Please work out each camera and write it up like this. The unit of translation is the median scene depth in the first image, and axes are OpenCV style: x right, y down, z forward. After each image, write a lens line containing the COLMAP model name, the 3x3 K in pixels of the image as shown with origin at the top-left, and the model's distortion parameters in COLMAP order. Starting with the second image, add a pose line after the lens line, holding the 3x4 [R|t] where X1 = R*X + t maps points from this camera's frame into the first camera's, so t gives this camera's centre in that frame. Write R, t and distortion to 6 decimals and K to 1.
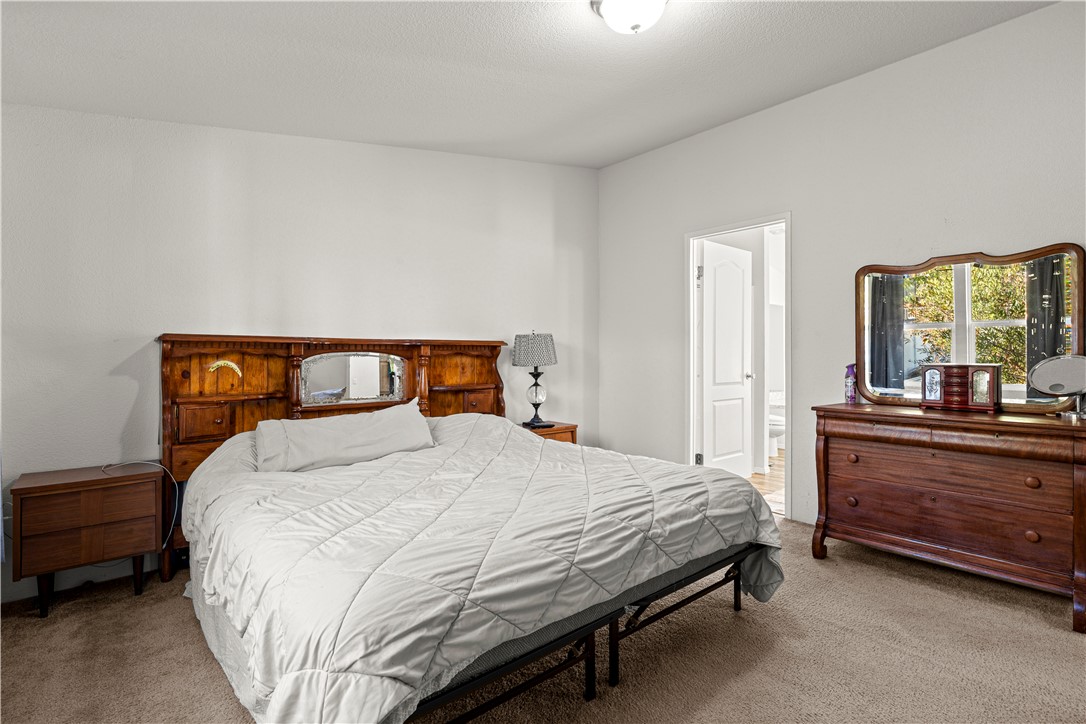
lens RADIAL K [[529.5, 0, 548.2], [0, 529.5, 359.6], [0, 0, 1]] dist [-0.004623, -0.000201]
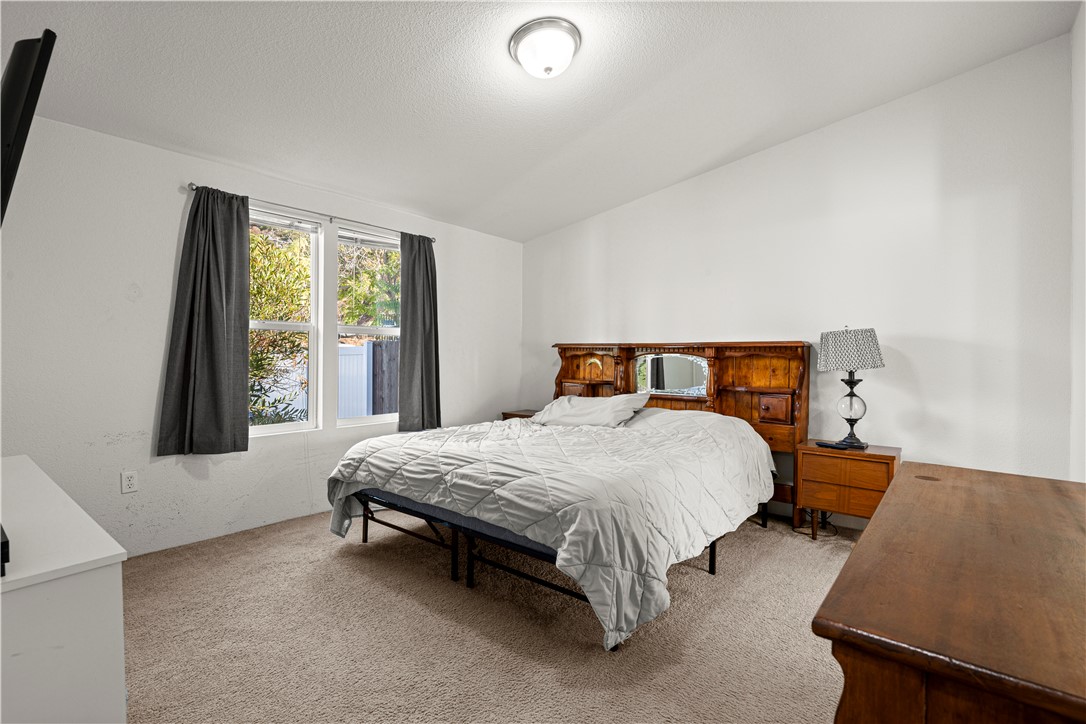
lens RADIAL K [[529.5, 0, 548.1], [0, 529.5, 358.2], [0, 0, 1]] dist [-0.004623, -0.000201]
pose [[0.148181, 0.005774, -0.988943, 0.834092], [-0.015488, 0.999874, 0.003517, -0.003345], [0.988839, 0.014796, 0.148252, 0.531039]]
